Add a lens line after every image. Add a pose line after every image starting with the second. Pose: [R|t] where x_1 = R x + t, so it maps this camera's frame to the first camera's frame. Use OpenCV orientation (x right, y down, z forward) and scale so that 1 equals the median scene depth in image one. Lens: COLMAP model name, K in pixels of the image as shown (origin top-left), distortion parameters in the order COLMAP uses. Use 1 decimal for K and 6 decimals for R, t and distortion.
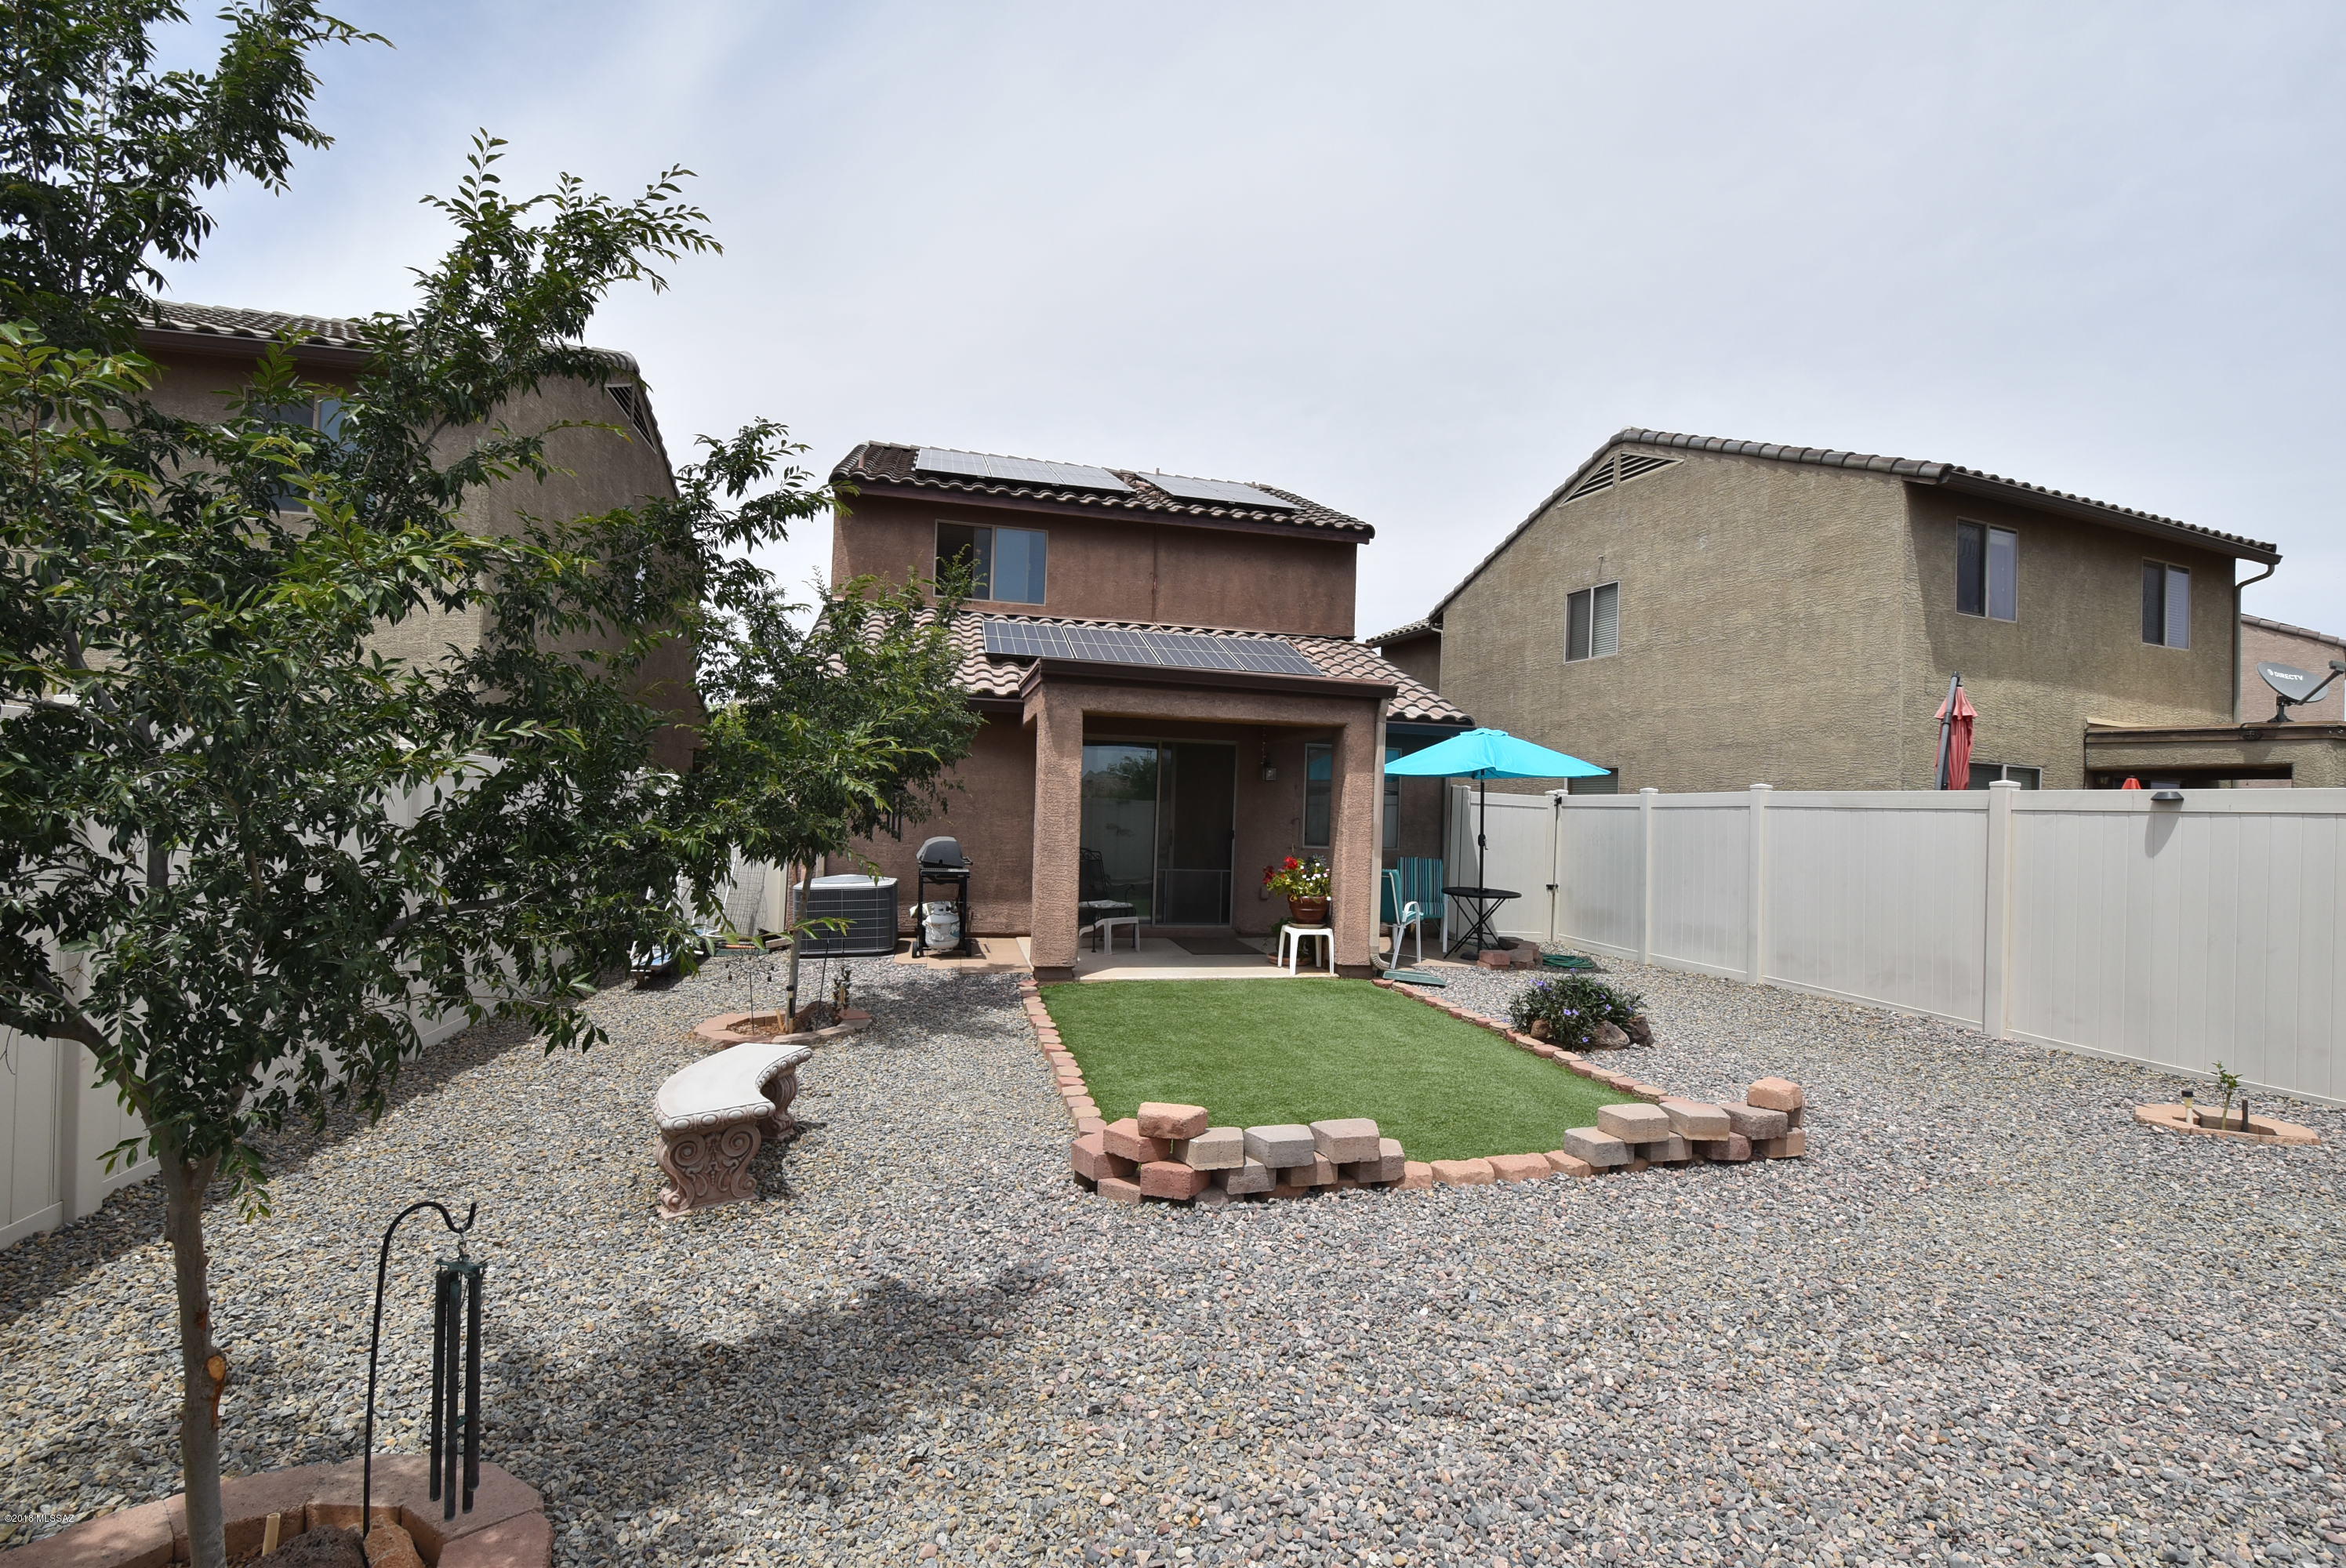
lens RADIAL K [[1043.5, 0, 1180.7], [0, 1043.5, 802.3], [0, 0, 1]] dist [0.009226, -0.018156]
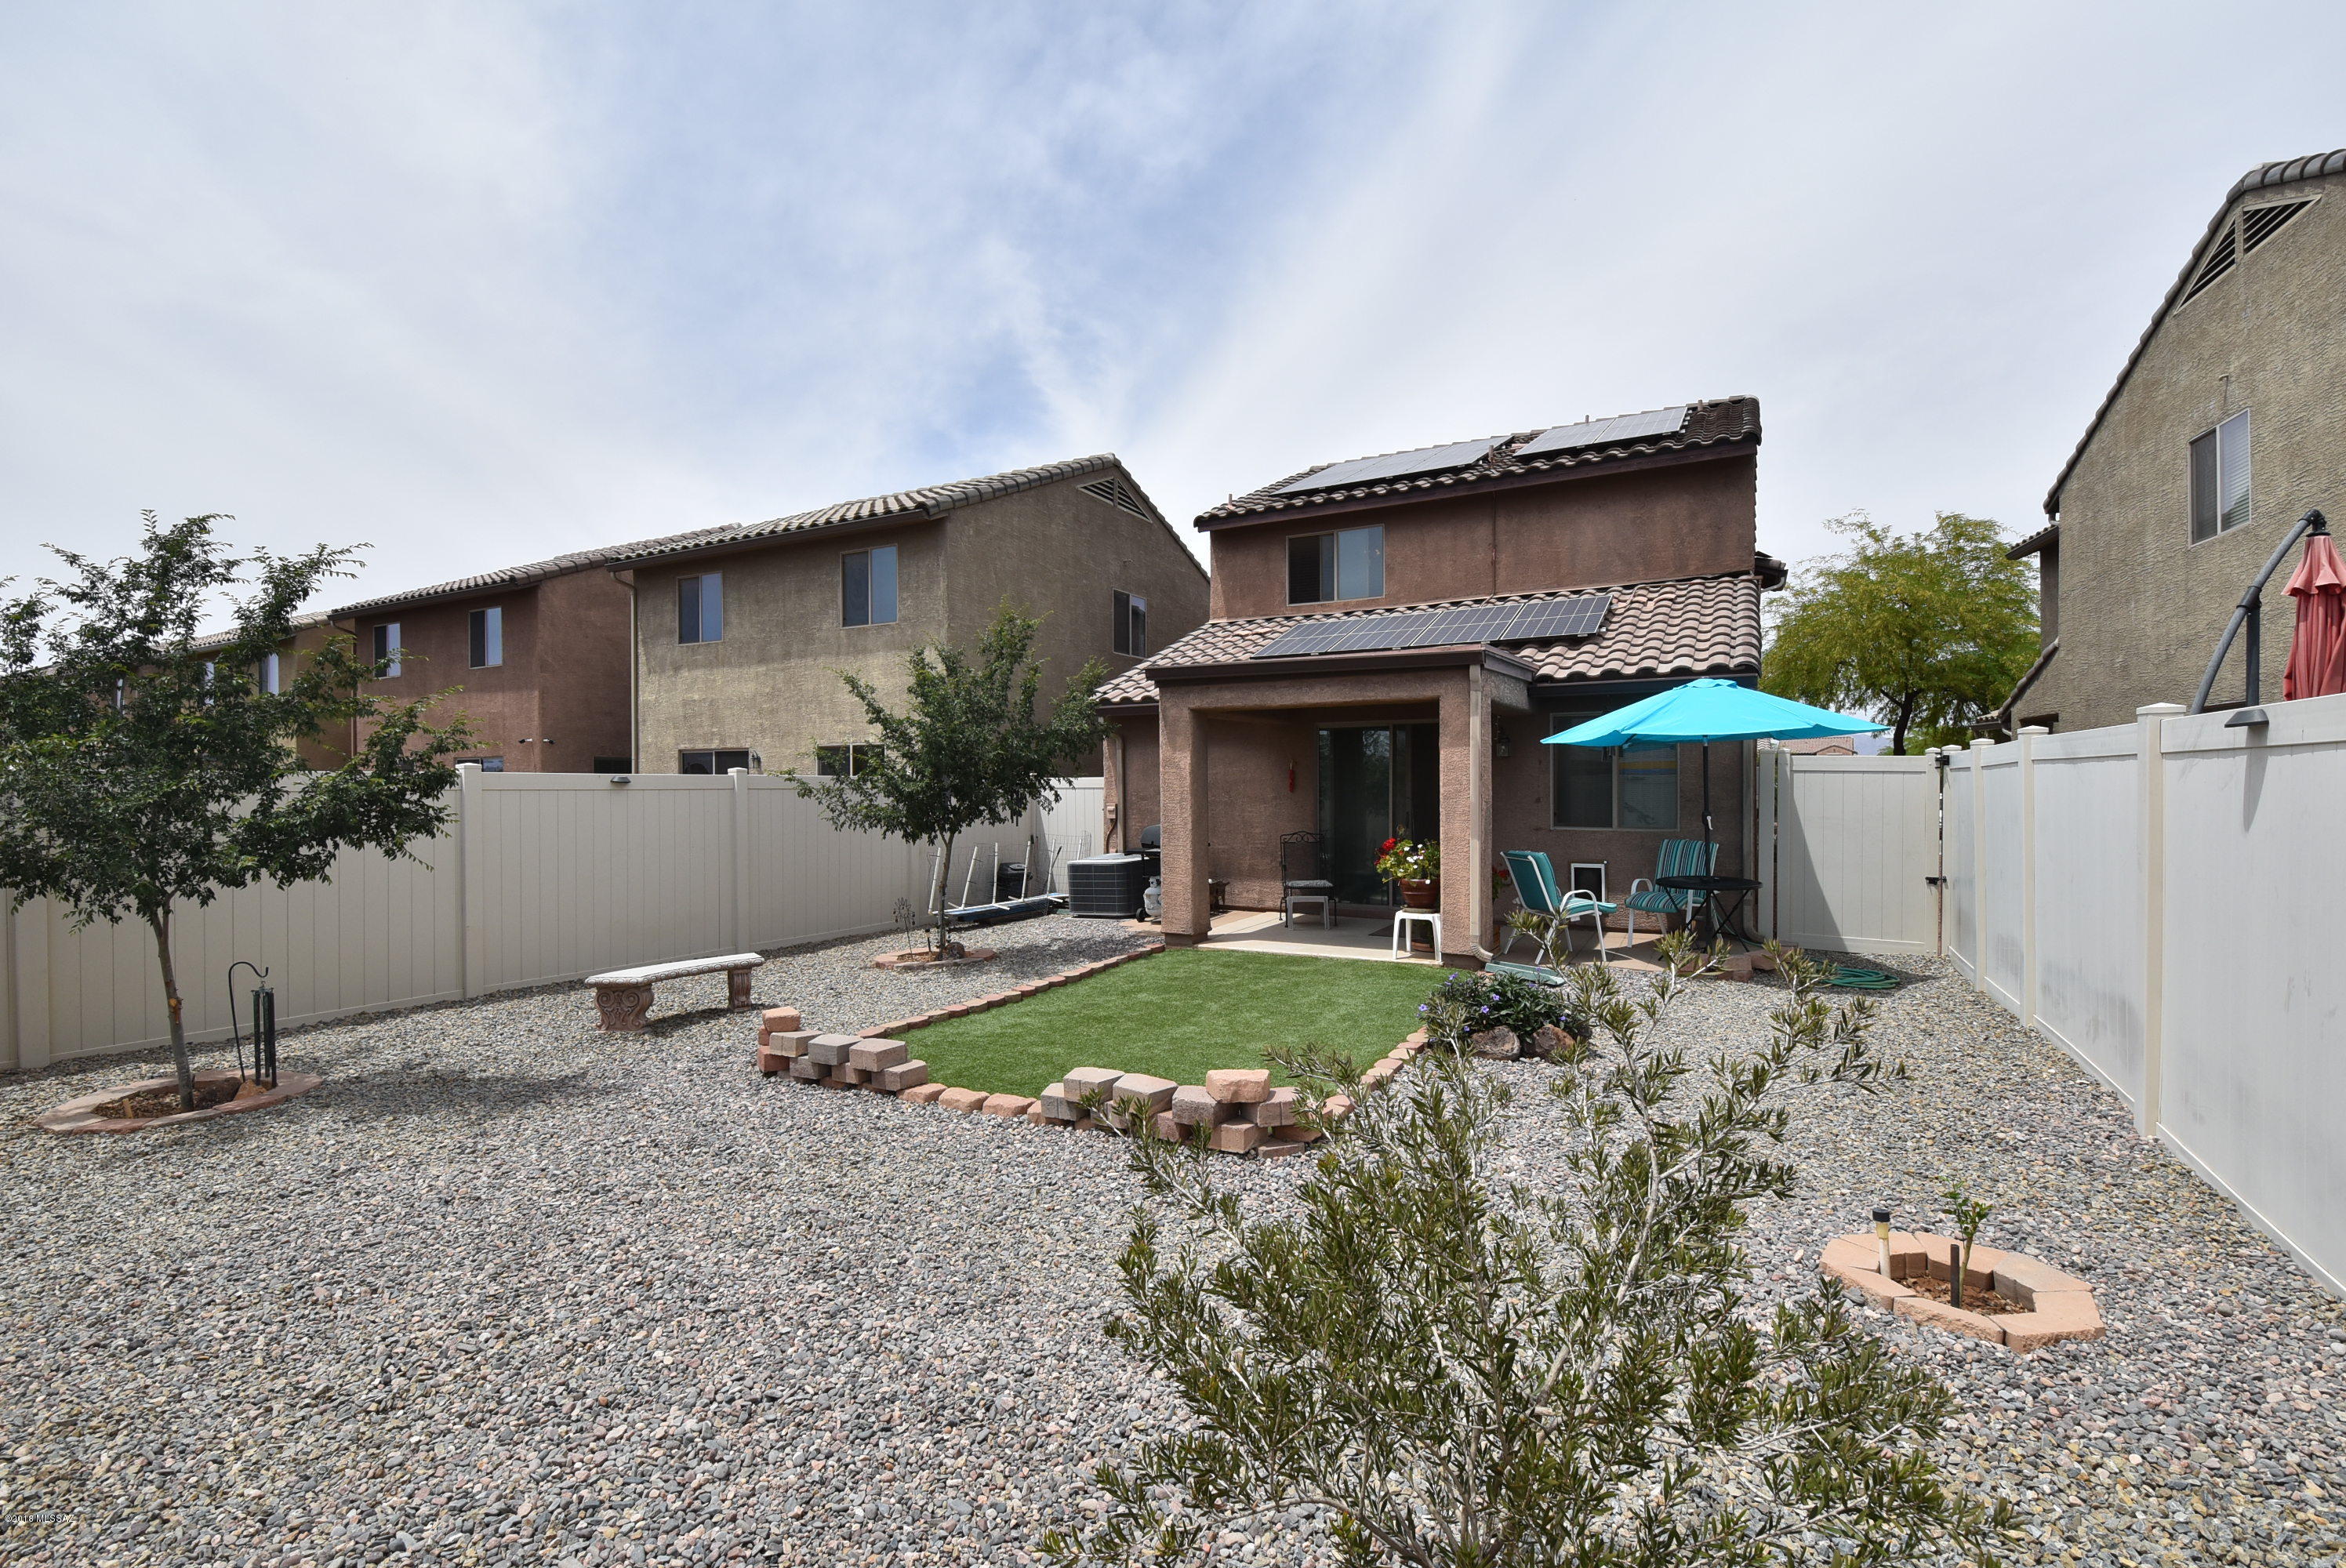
lens RADIAL K [[1043.5, 0, 1180.7], [0, 1043.5, 802.3], [0, 0, 1]] dist [0.009226, -0.018156]
pose [[0.732470, -0.026883, -0.680268, 0.412217], [0.033884, 0.999421, -0.003011, 0.010194], [0.679955, -0.020844, 0.732957, 0.102325]]
